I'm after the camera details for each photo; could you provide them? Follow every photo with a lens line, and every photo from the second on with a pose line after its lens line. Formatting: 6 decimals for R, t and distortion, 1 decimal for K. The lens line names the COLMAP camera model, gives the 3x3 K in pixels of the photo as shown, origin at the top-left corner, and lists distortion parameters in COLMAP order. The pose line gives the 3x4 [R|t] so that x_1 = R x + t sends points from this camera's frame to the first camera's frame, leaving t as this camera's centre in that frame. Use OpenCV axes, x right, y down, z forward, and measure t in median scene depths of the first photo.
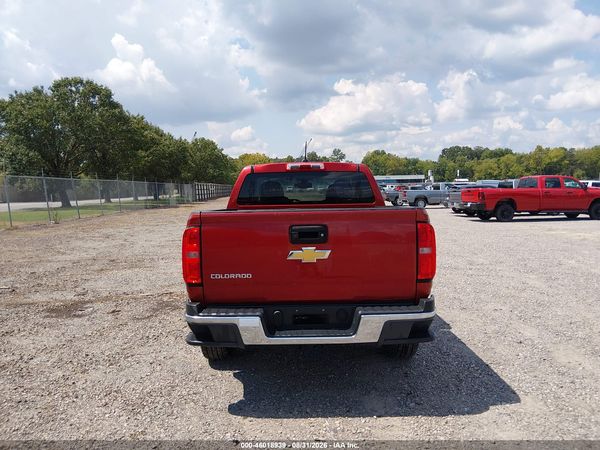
lens RADIAL K [[461.6, 0, 300.0], [0, 461.6, 225.0], [0, 0, 1]] dist [0.065136, -0.129561]
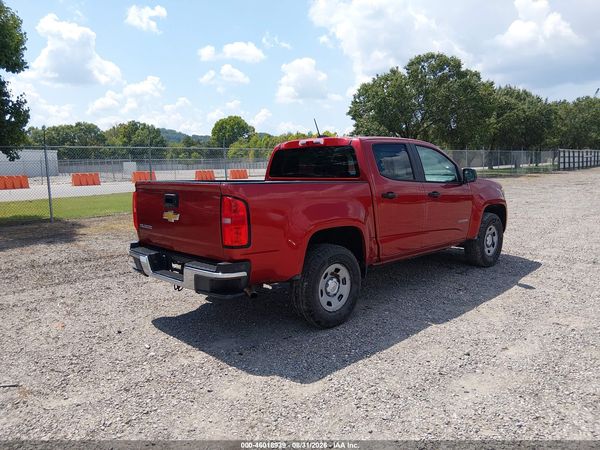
lens RADIAL K [[461.6, 0, 300.0], [0, 461.6, 225.0], [0, 0, 1]] dist [0.065136, -0.129561]
pose [[0.687367, 0.095539, -0.719999, 0.123696], [-0.045984, 0.995047, 0.088136, -0.004327], [0.724853, -0.027473, 0.688355, 0.035376]]
